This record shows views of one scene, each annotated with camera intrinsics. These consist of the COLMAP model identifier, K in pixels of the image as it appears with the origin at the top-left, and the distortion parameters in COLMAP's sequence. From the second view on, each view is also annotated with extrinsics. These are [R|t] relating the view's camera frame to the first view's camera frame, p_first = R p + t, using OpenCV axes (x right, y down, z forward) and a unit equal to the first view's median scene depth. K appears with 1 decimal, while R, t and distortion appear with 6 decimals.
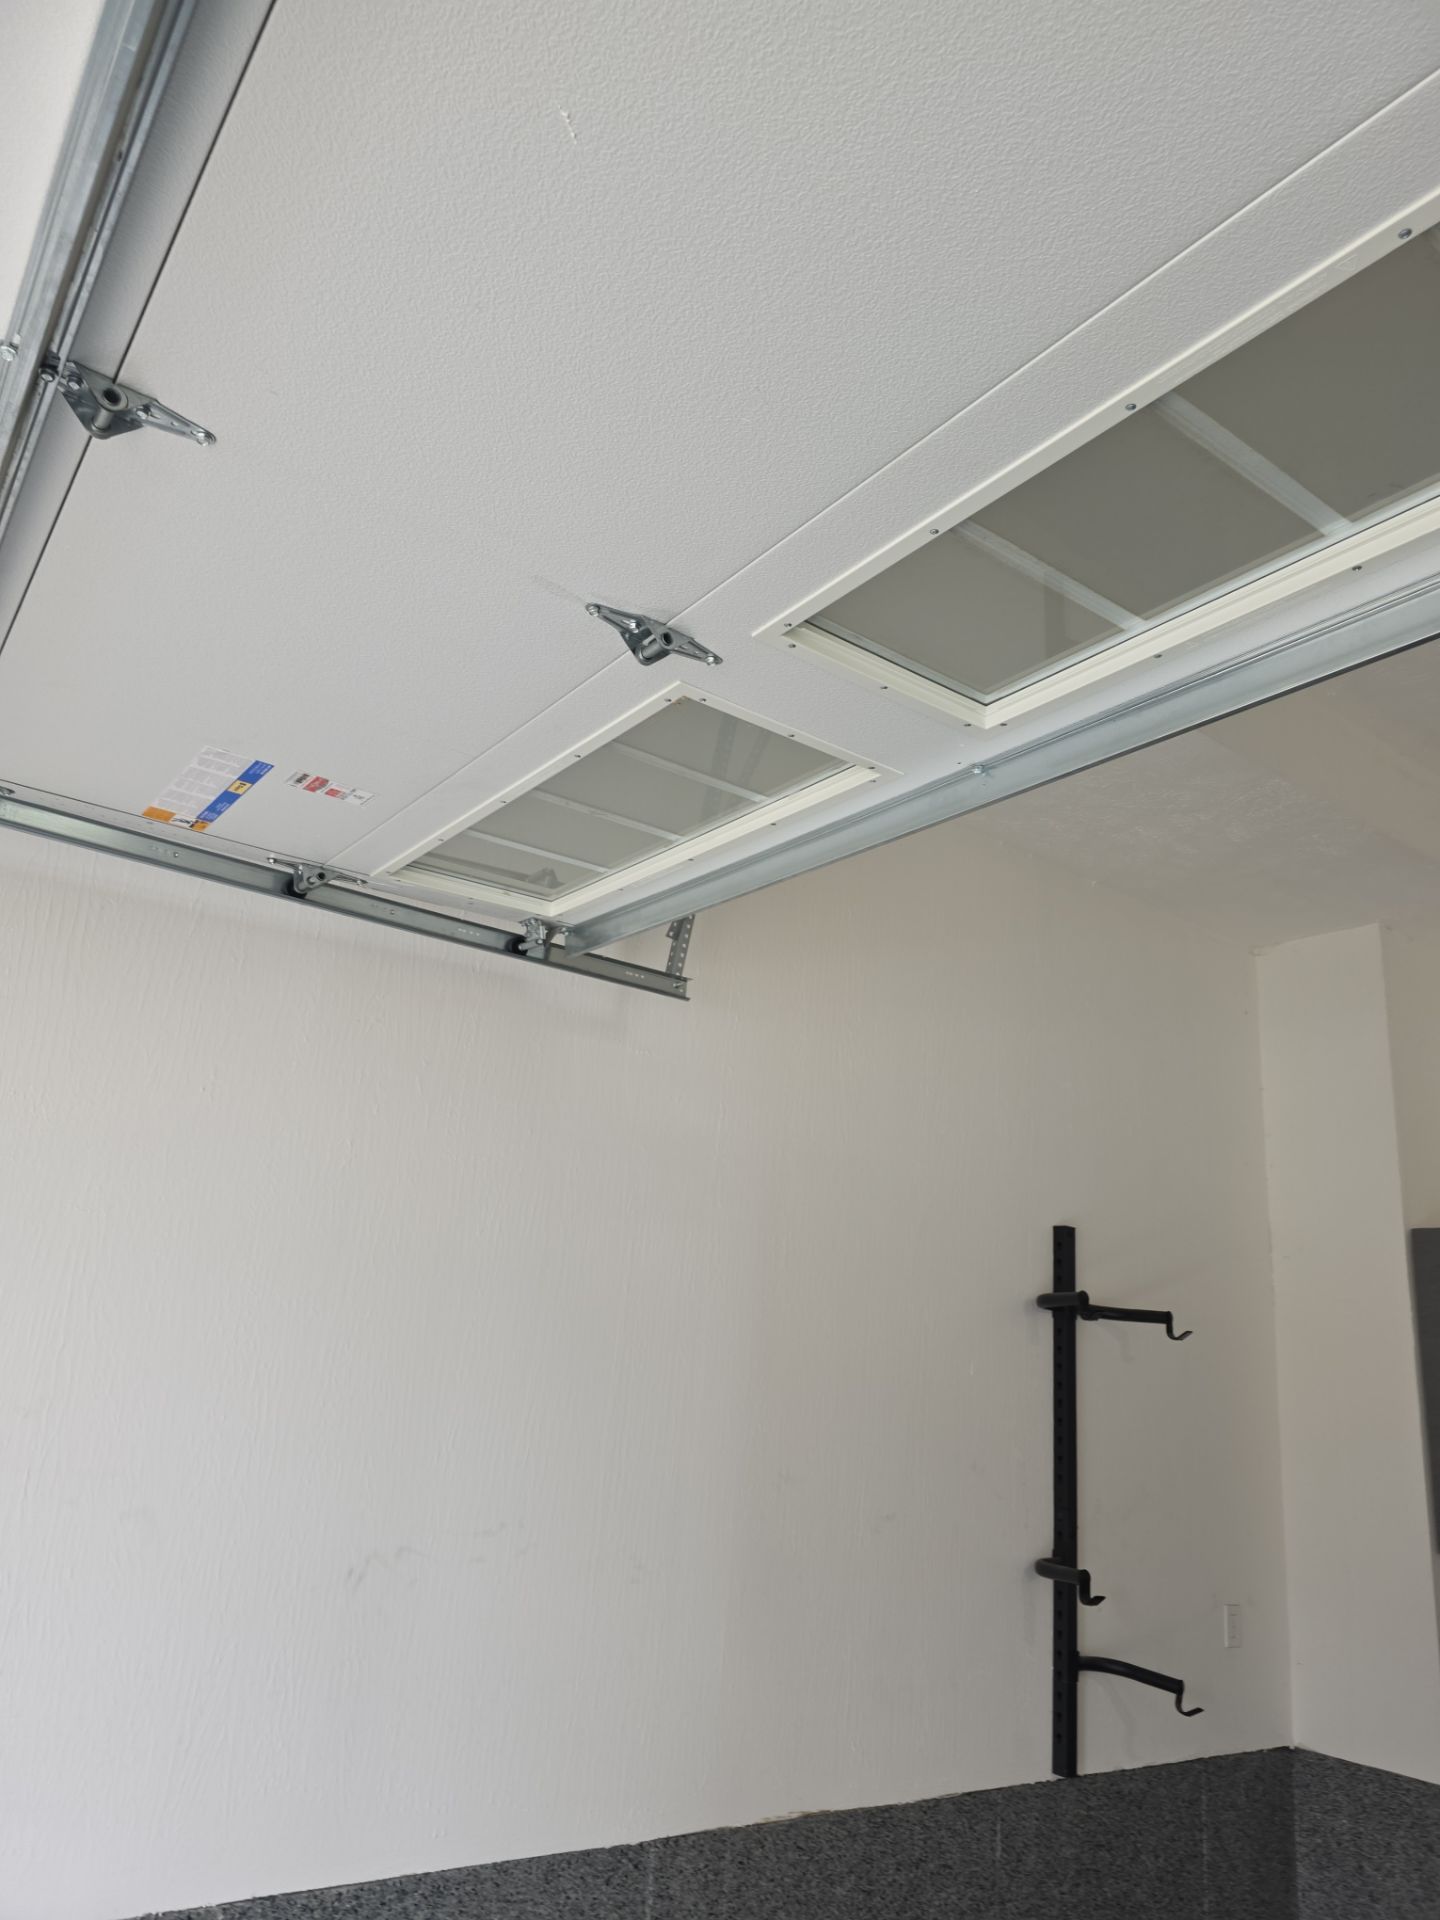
lens RADIAL K [[1344.2, 0, 720.0], [0, 1344.2, 960.0], [0, 0, 1]] dist [0.000085, -0.001787]
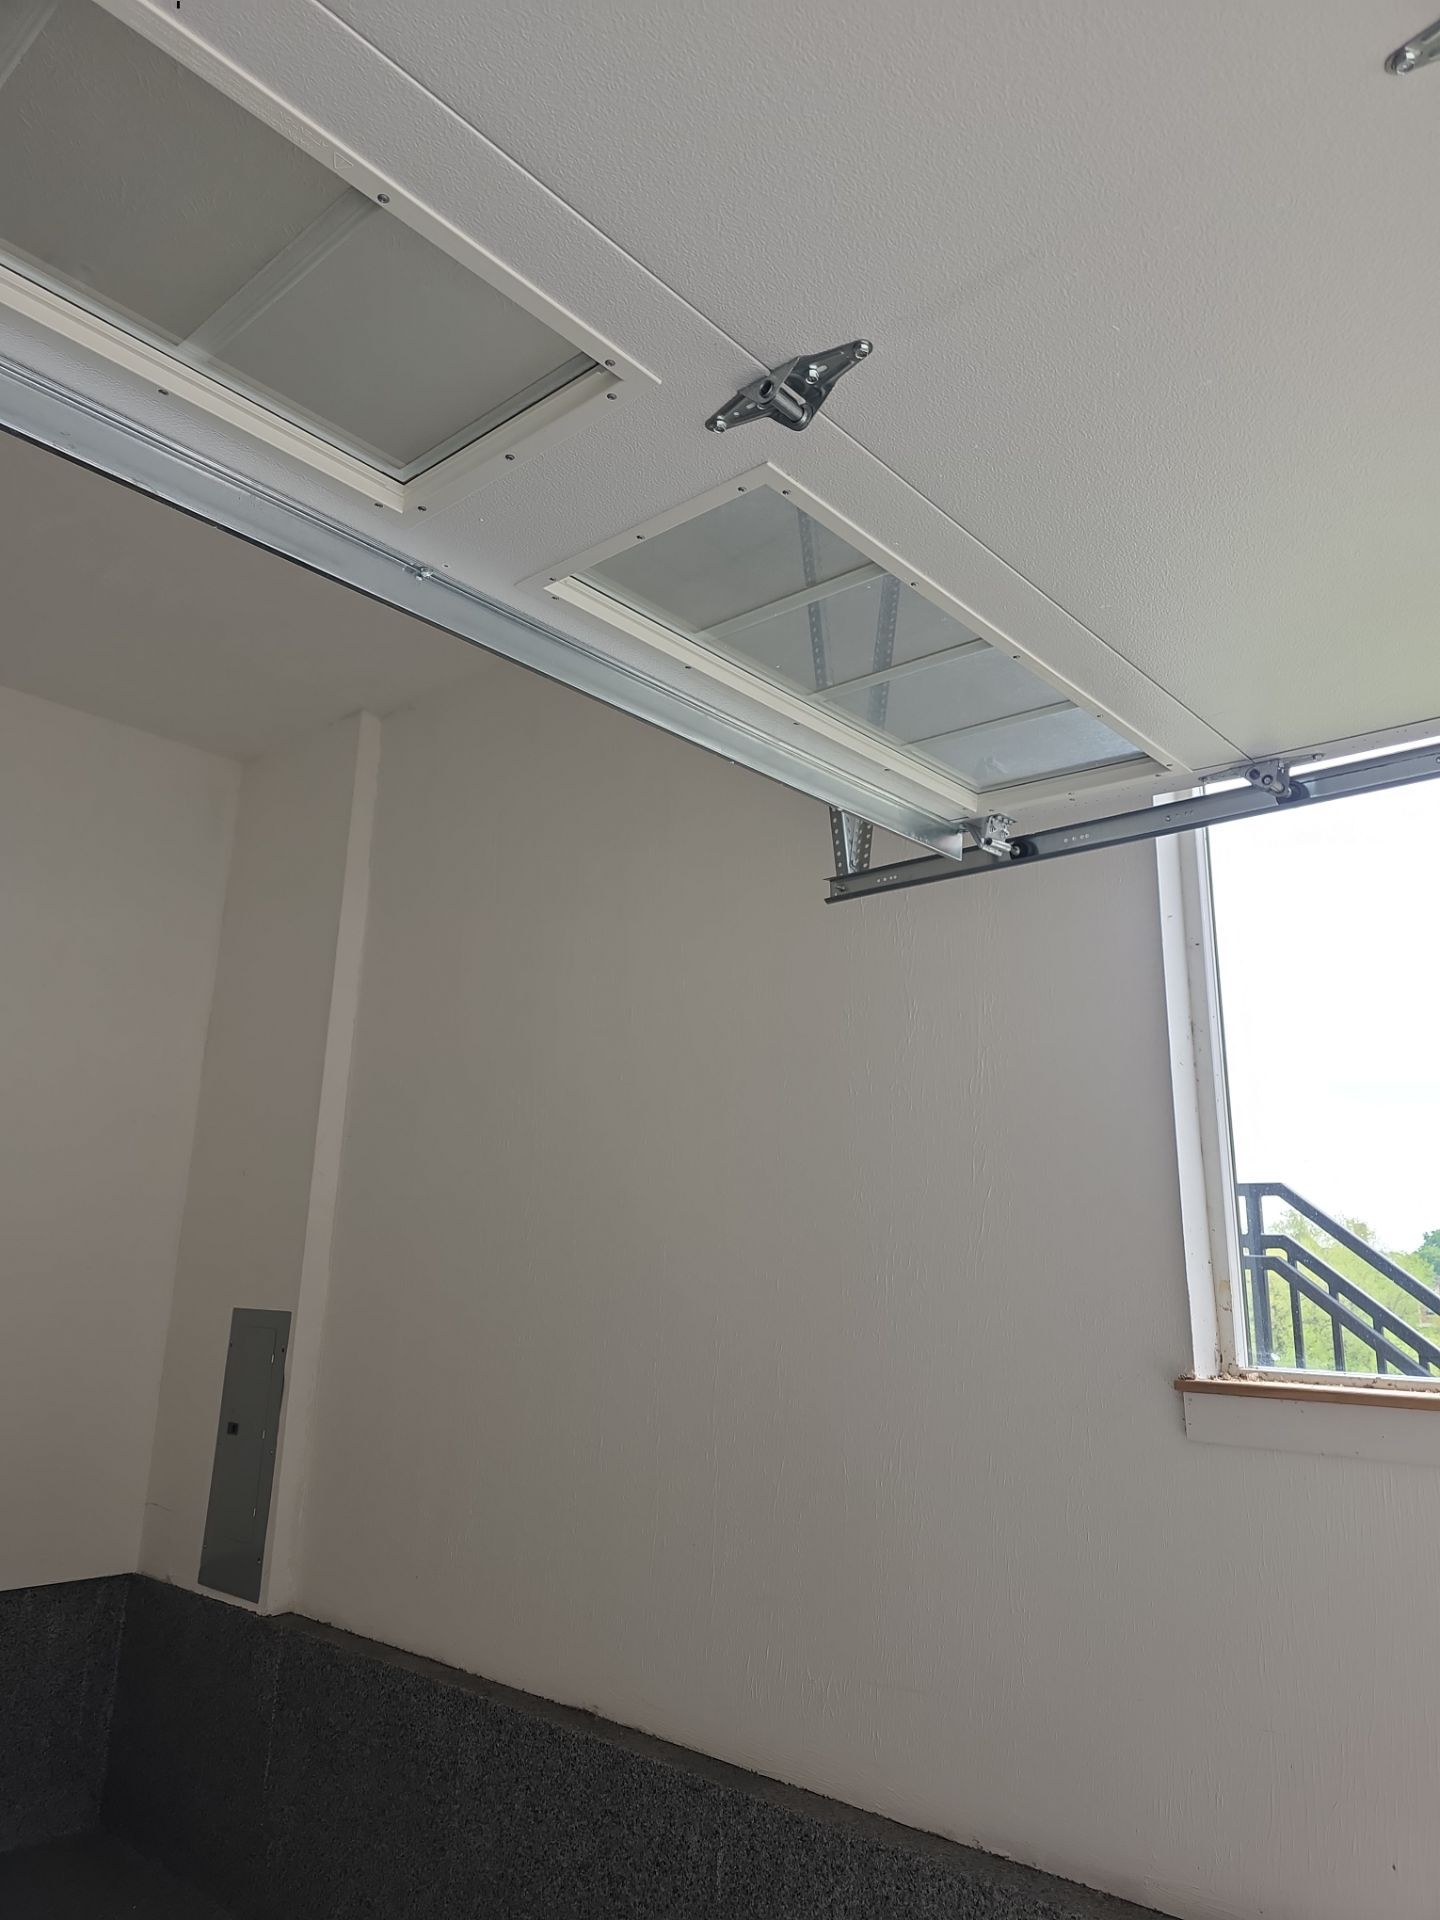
lens RADIAL K [[1328.0, 0, 720.0], [0, 1328.0, 960.0], [0, 0, 1]] dist [0.050576, 0.000050]
pose [[-0.221265, 0.142567, 0.964737, -0.662575], [-0.316177, 0.925334, -0.209260, 0.212960], [-0.922537, -0.351330, -0.159667, 0.934736]]
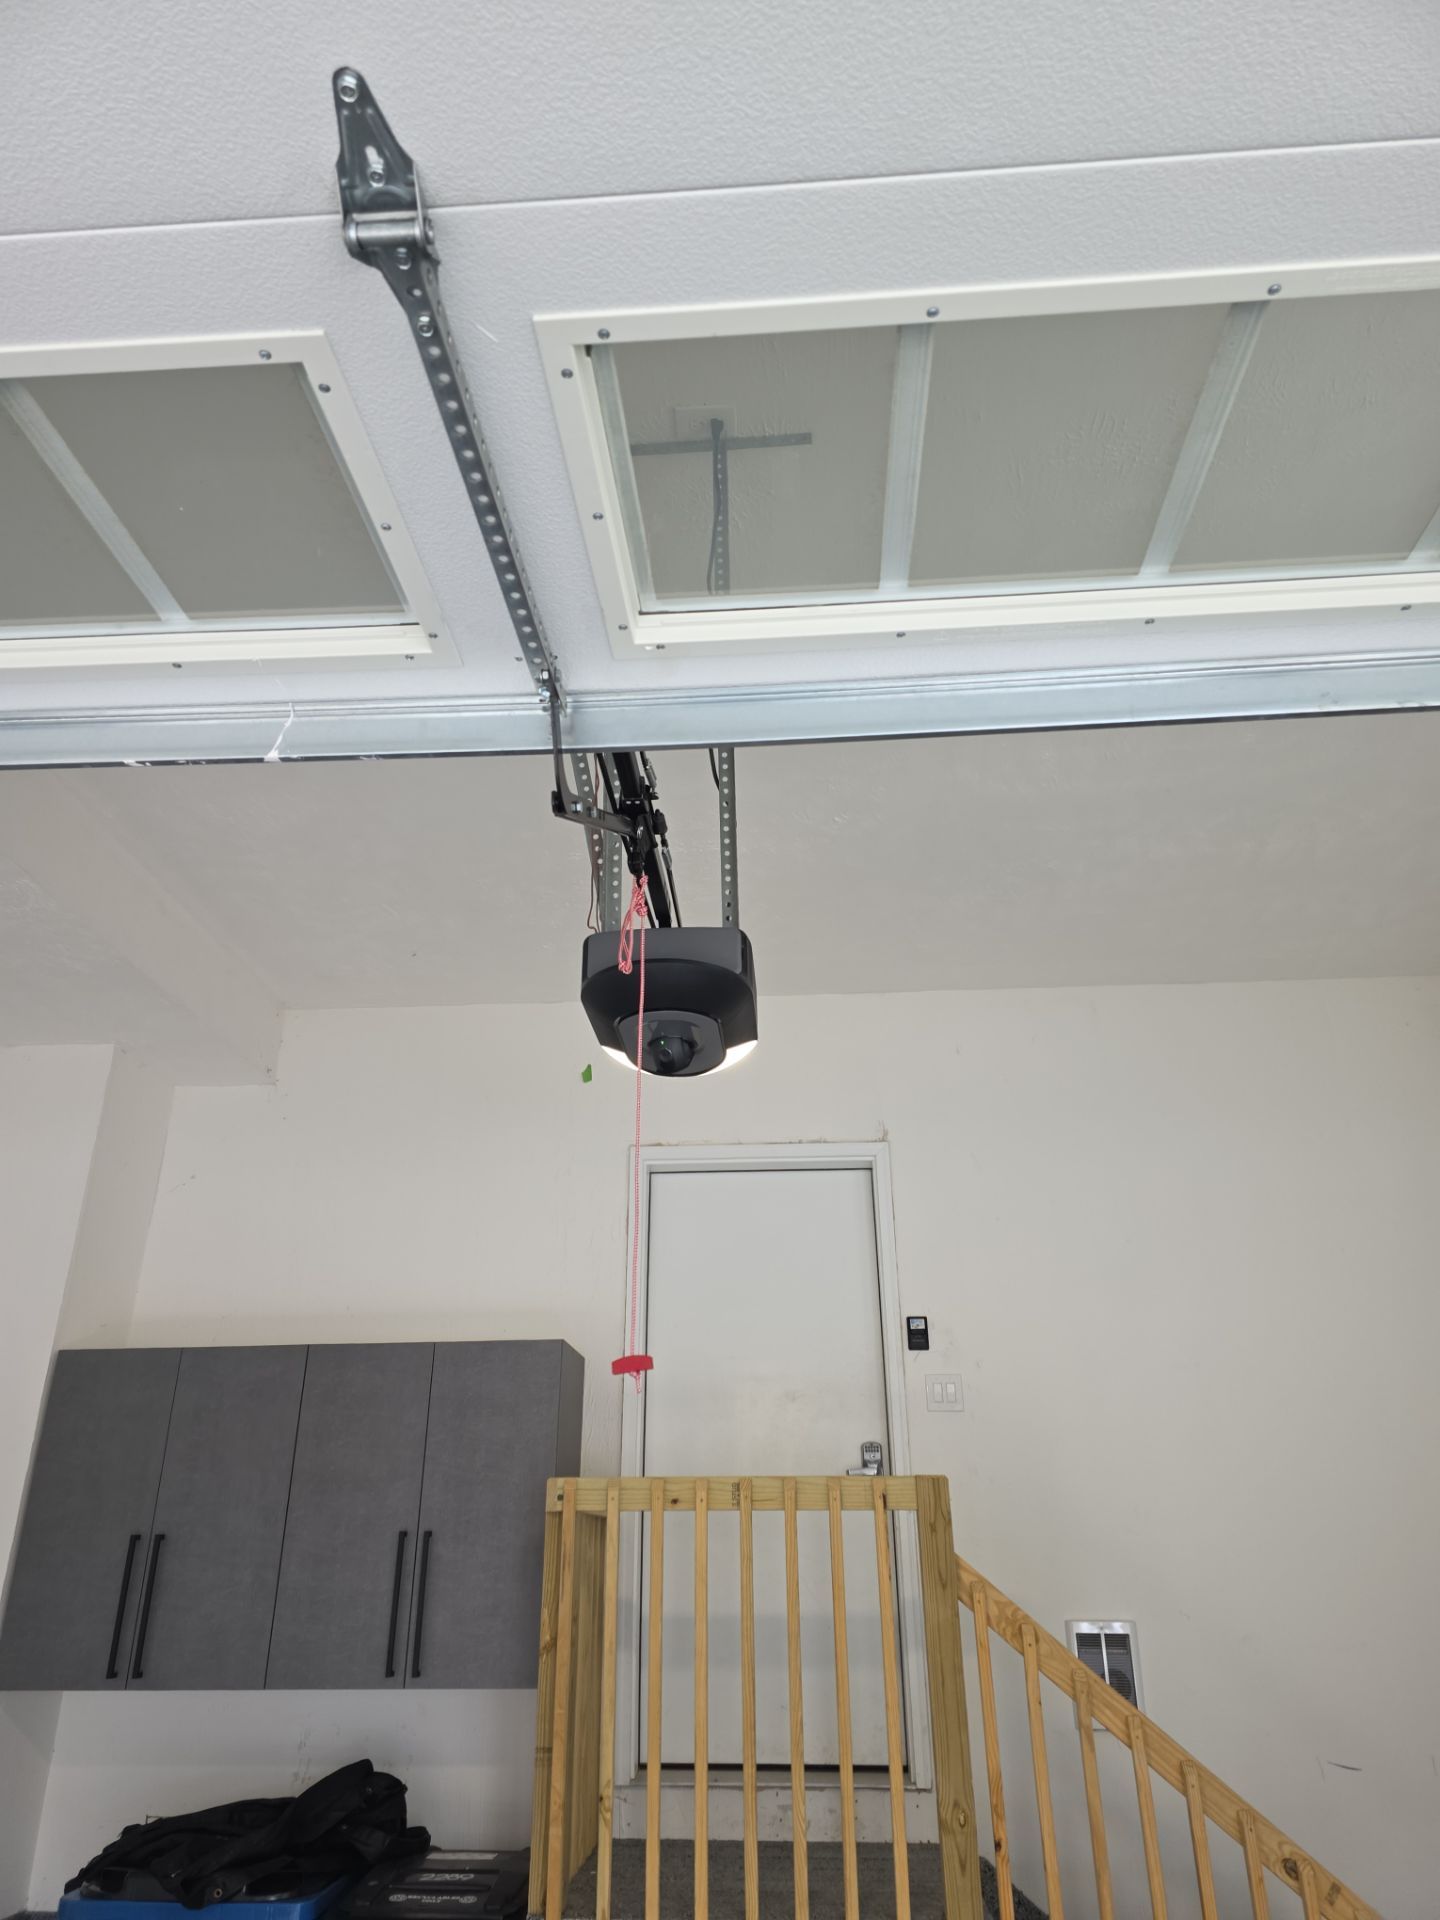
lens RADIAL K [[1437.2, 0, 720.0], [0, 1437.2, 960.0], [0, 0, 1]] dist [0.012818, -0.006765]
pose [[0.637896, 0.220125, 0.737993, -0.279771], [-0.170868, 0.974850, -0.143080, 0.082296], [-0.750928, -0.034829, 0.659465, 0.482521]]
